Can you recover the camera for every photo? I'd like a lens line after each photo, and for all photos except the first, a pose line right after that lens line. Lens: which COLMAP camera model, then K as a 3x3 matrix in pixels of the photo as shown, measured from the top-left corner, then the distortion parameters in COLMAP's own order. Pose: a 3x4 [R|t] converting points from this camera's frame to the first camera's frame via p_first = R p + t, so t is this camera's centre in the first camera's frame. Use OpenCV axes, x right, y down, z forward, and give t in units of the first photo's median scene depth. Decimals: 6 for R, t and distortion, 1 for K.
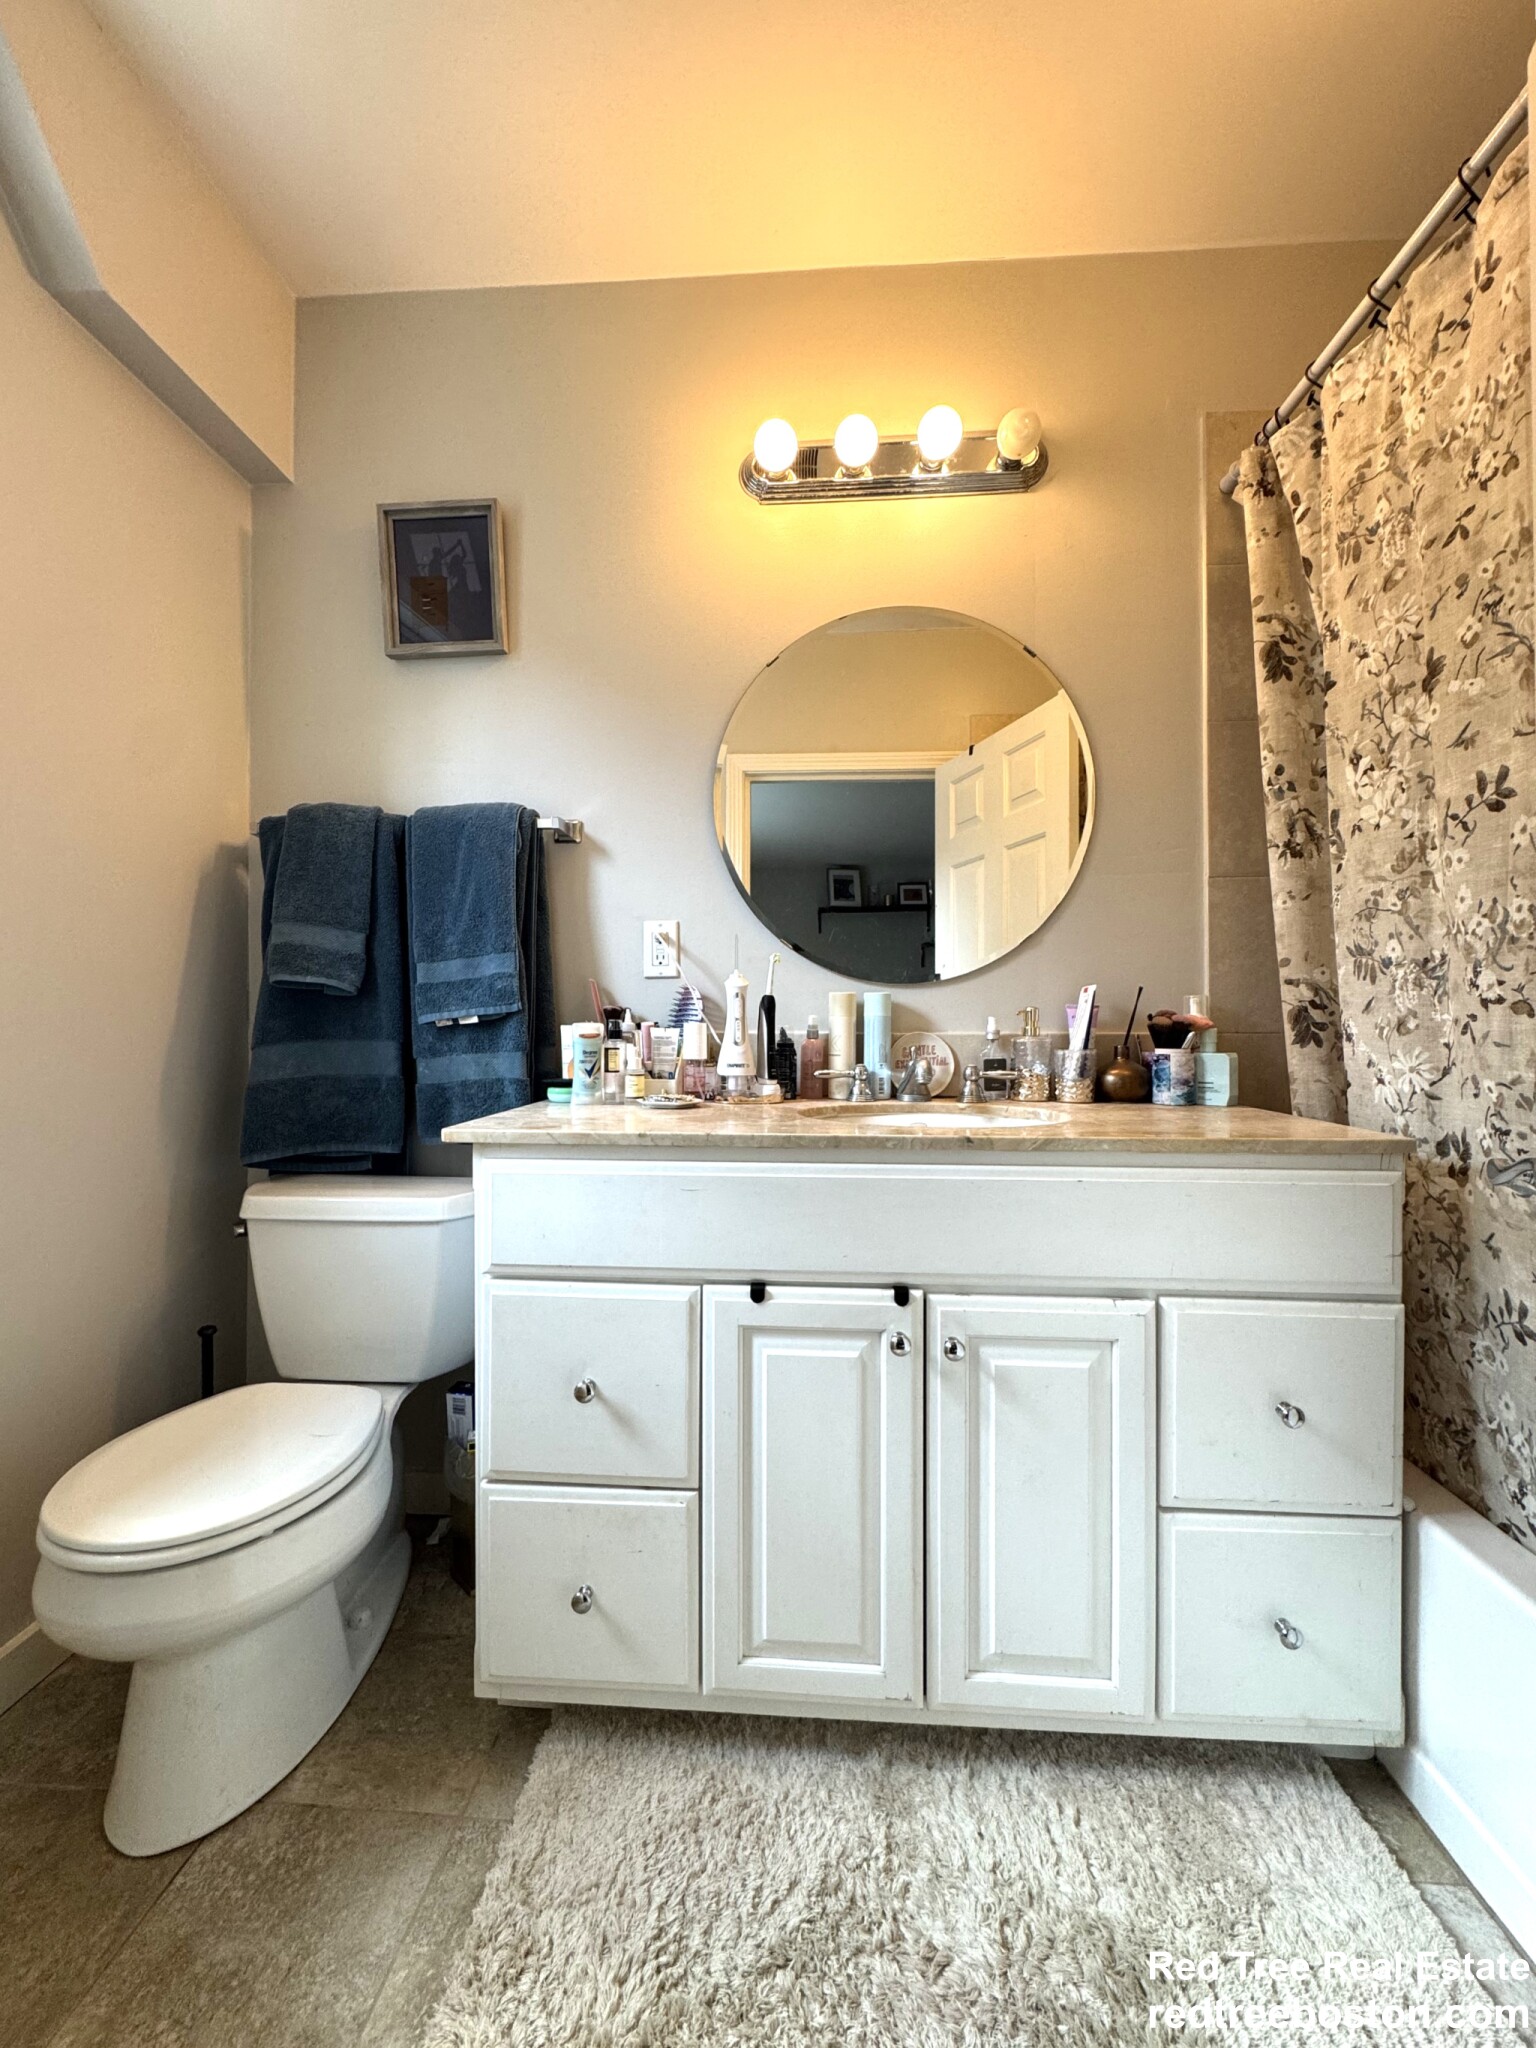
lens RADIAL K [[820.7, 0, 743.1], [0, 820.7, 1029.5], [0, 0, 1]] dist [-0.002956, 0.000176]
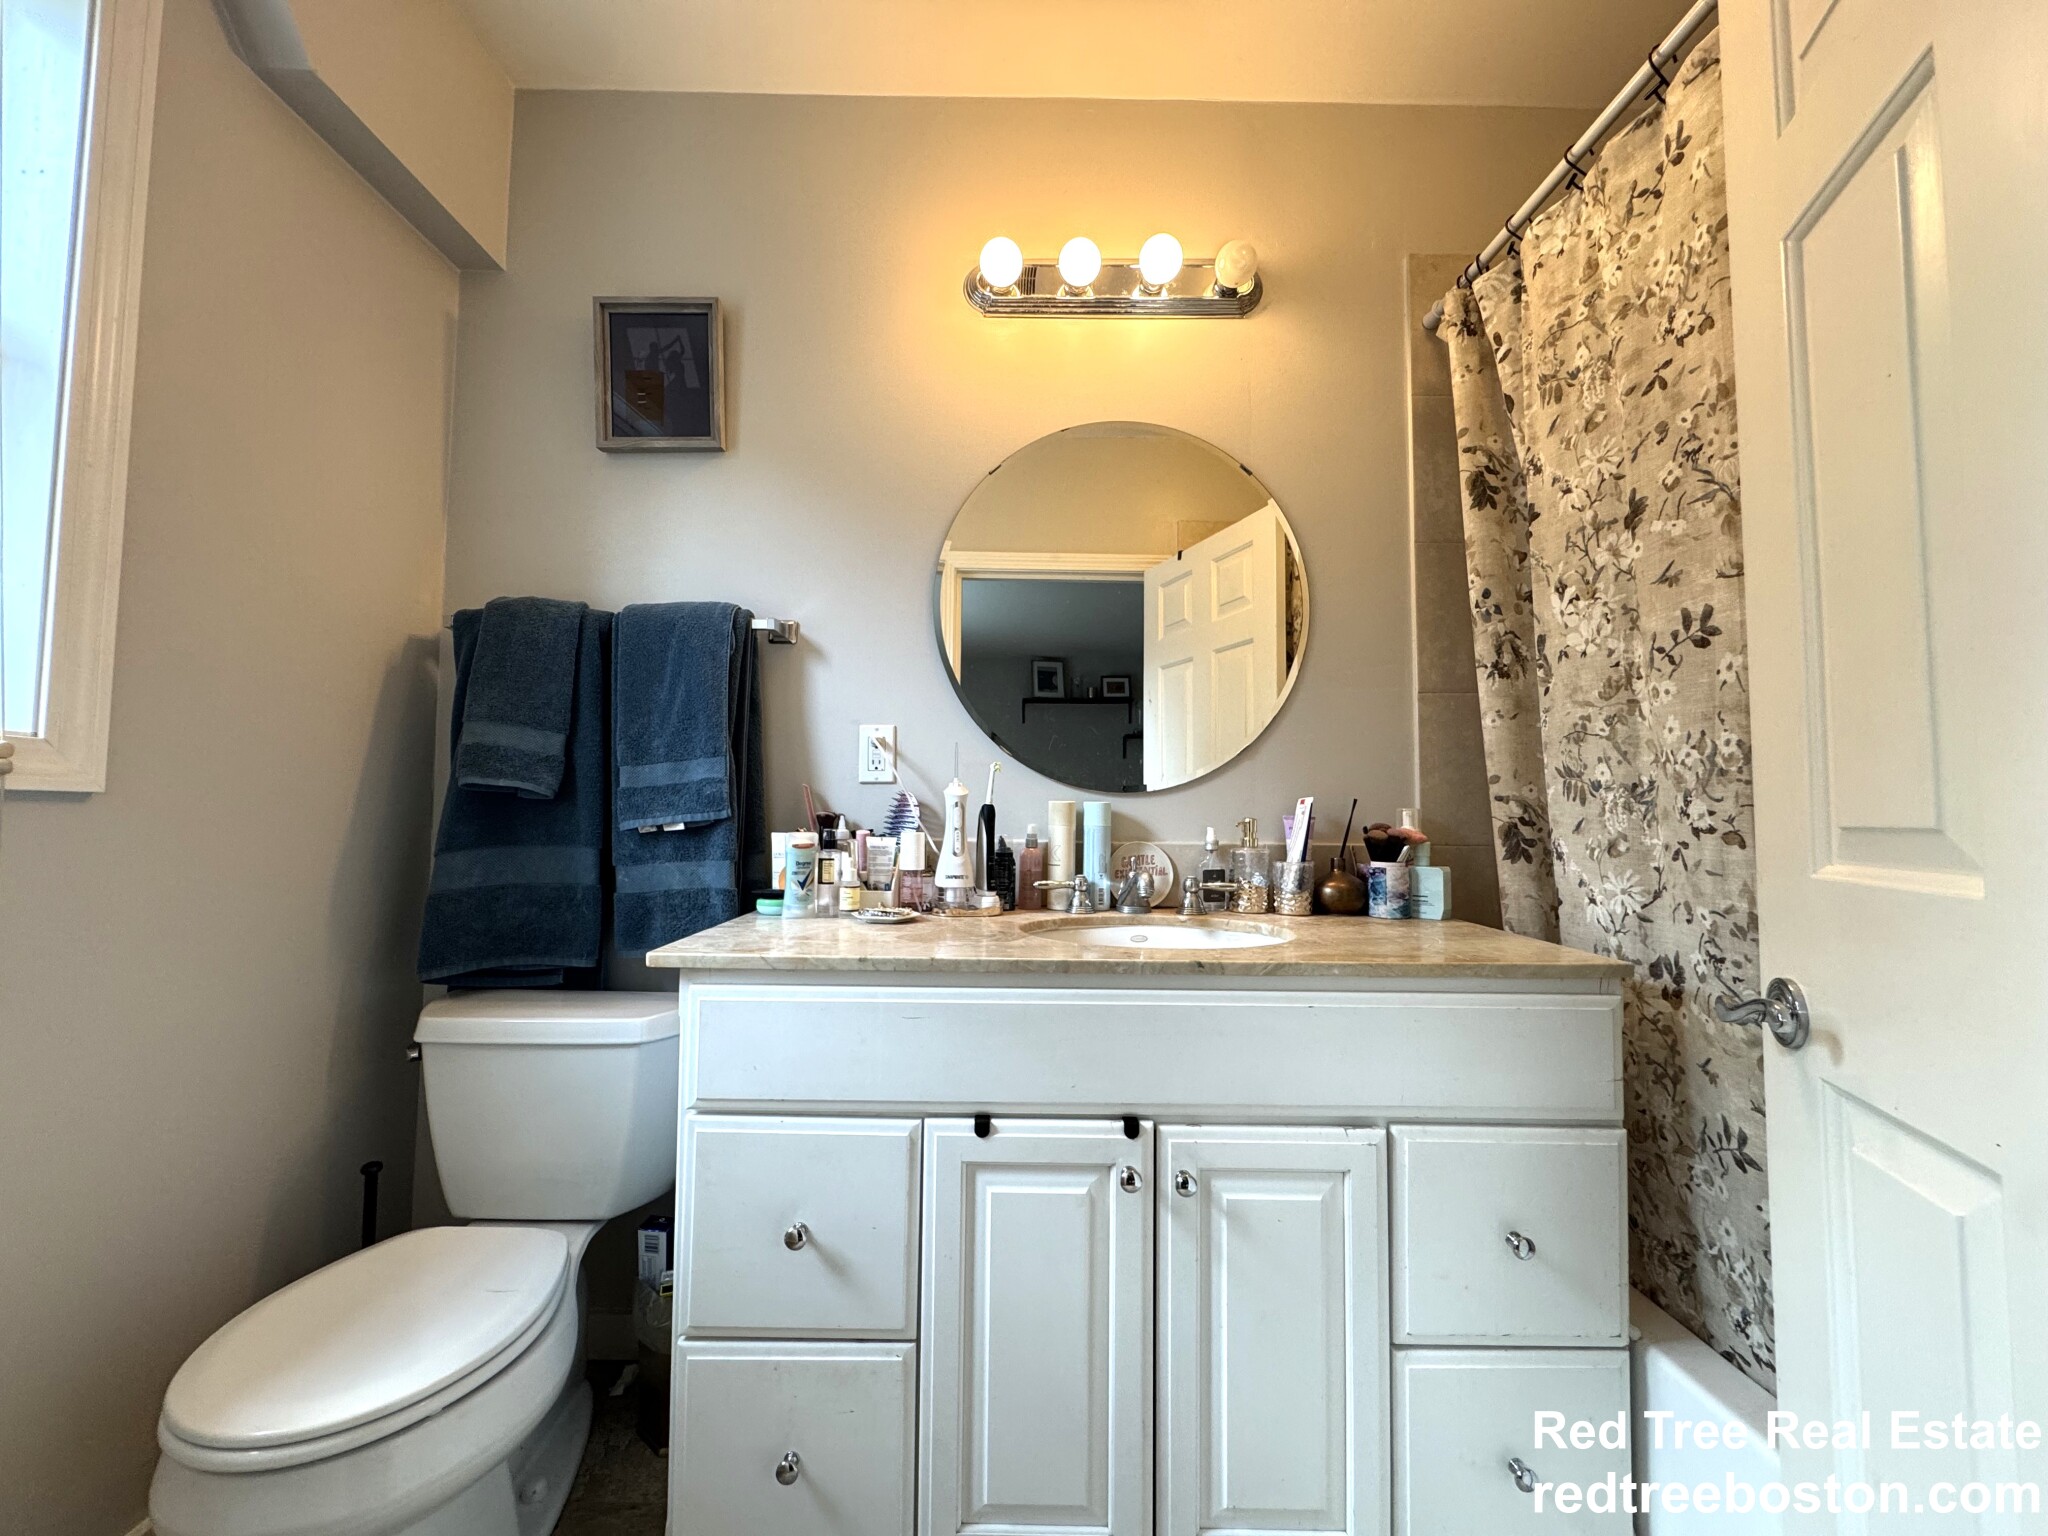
lens RADIAL K [[820.7, 0, 998.5], [0, 820.7, 774.2], [0, 0, 1]] dist [-0.002956, 0.000176]
pose [[0.997641, 0.013037, 0.067404, -0.026261], [-0.009665, 0.998697, -0.050102, -0.031865], [-0.067969, 0.049332, 0.996467, 0.023586]]
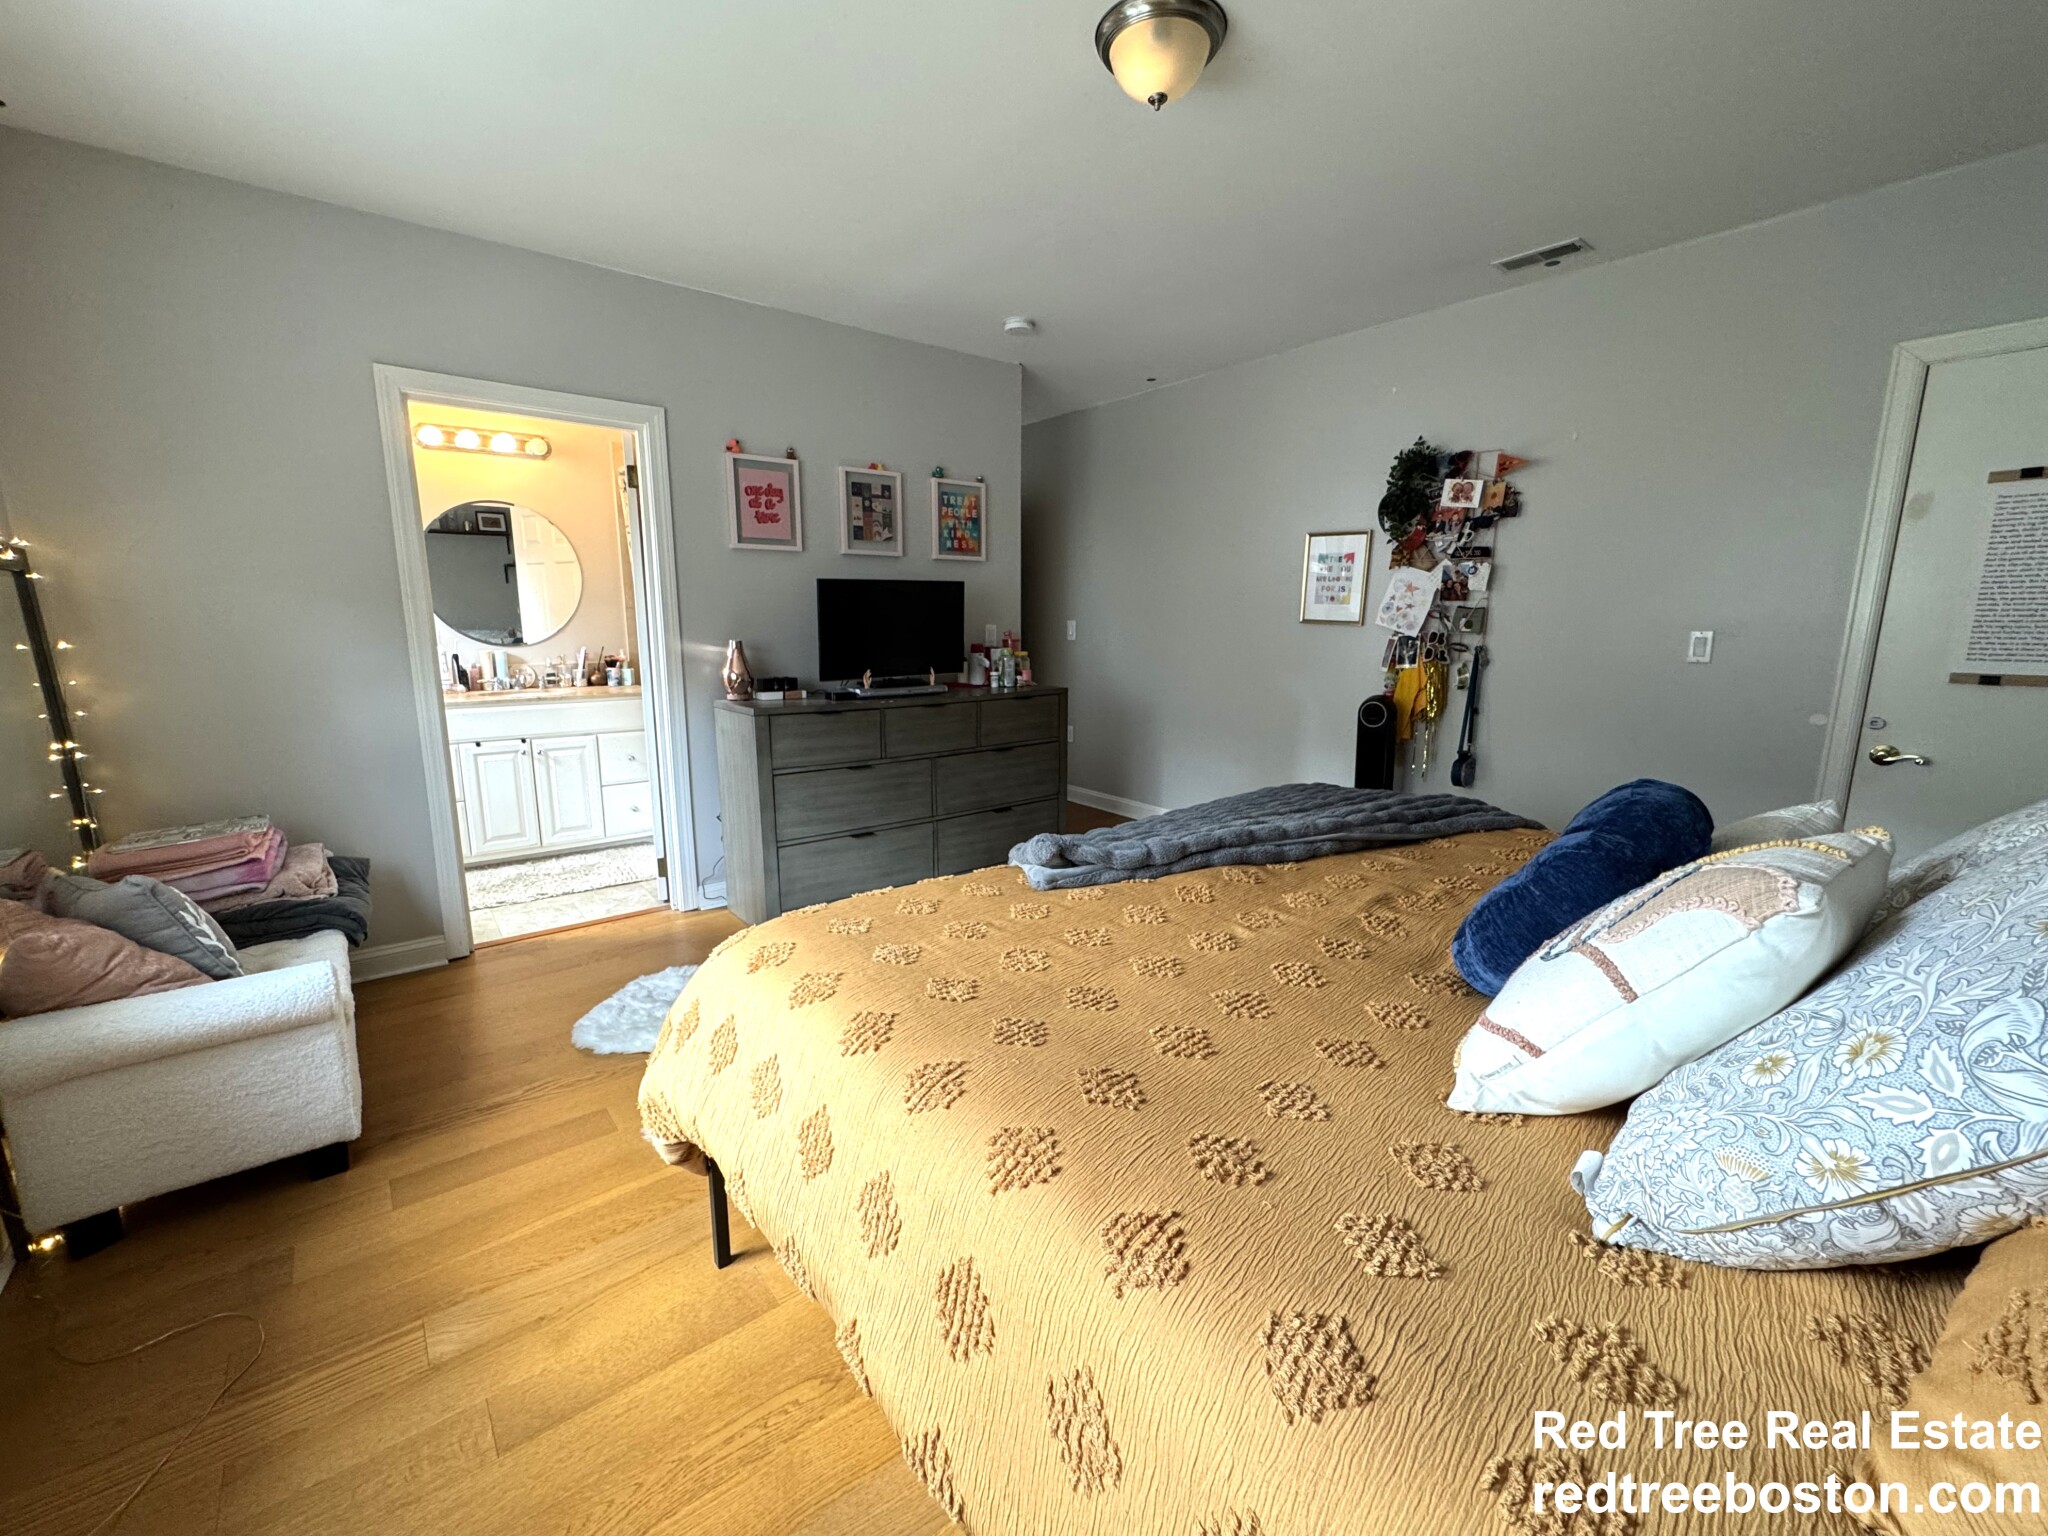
lens RADIAL K [[820.7, 0, 1022.4], [0, 820.7, 762.8], [0, 0, 1]] dist [-0.002956, 0.000176]
pose [[0.716917, -0.117038, 0.687264, -0.597921], [-0.005907, 0.984752, 0.173861, -0.188987], [-0.697134, -0.128704, 0.705294, -2.556369]]
